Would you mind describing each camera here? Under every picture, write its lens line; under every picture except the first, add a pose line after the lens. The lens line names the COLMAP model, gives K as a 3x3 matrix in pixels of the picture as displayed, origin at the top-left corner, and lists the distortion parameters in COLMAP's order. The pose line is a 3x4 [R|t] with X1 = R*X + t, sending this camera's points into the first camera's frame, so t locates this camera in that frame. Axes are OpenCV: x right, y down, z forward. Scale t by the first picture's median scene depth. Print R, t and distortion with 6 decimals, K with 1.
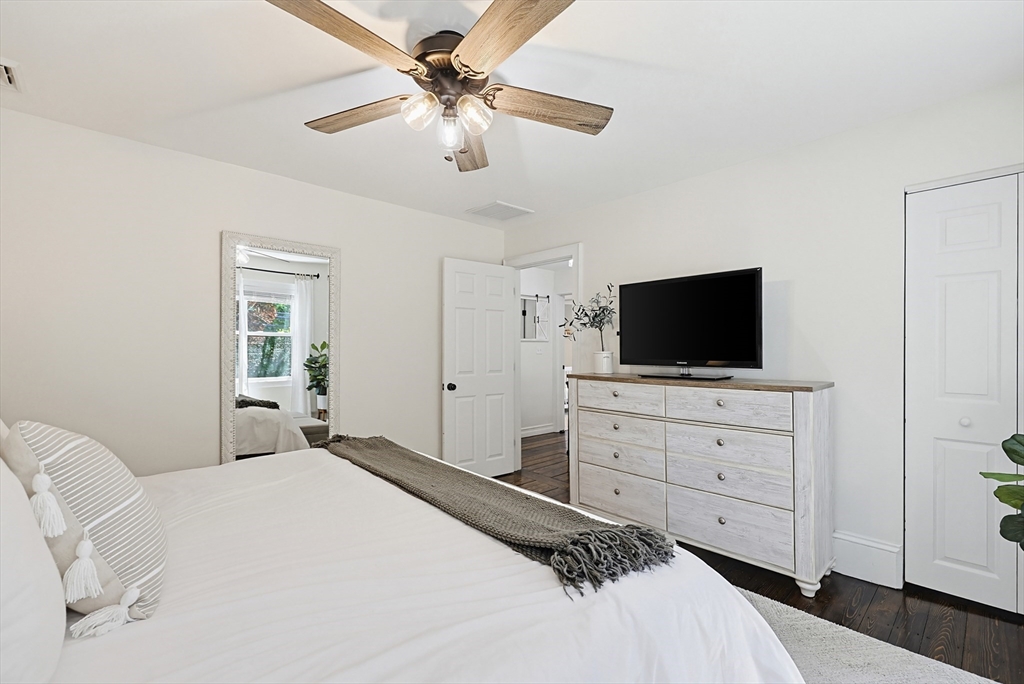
lens RADIAL K [[443.1, 0, 512.7], [0, 443.1, 347.9], [0, 0, 1]] dist [-0.004519, 0.000812]
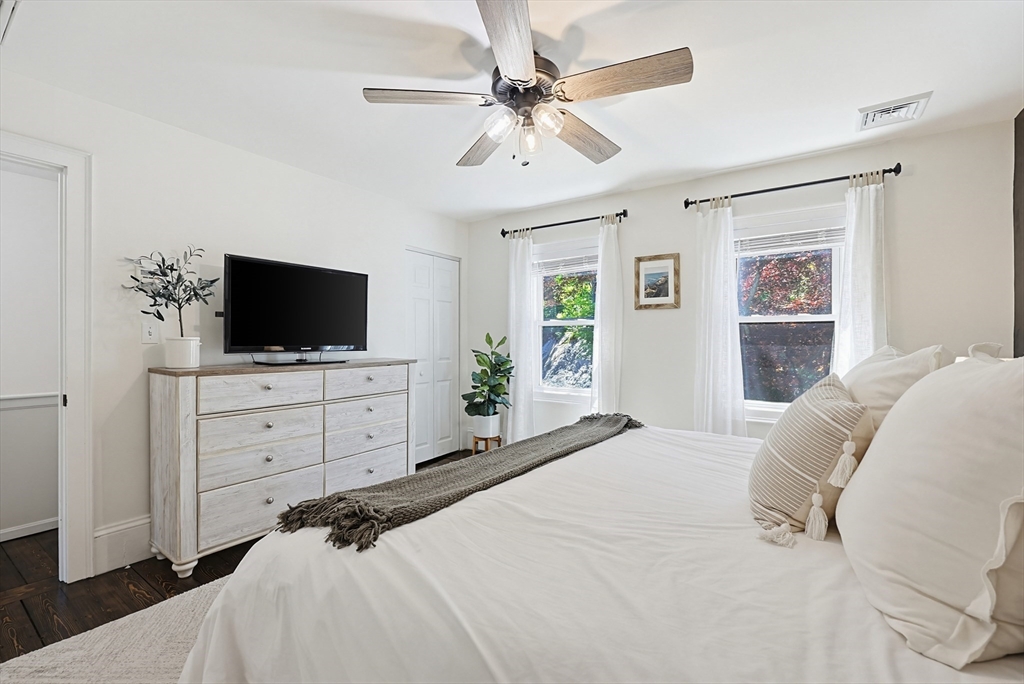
lens RADIAL K [[443.1, 0, 519.9], [0, 443.1, 340.8], [0, 0, 1]] dist [-0.004519, 0.000812]
pose [[-0.228361, -0.007251, 0.973549, -0.752404], [-0.009375, 0.999942, 0.005249, 0.005789], [-0.973531, -0.007928, -0.228416, 0.766275]]
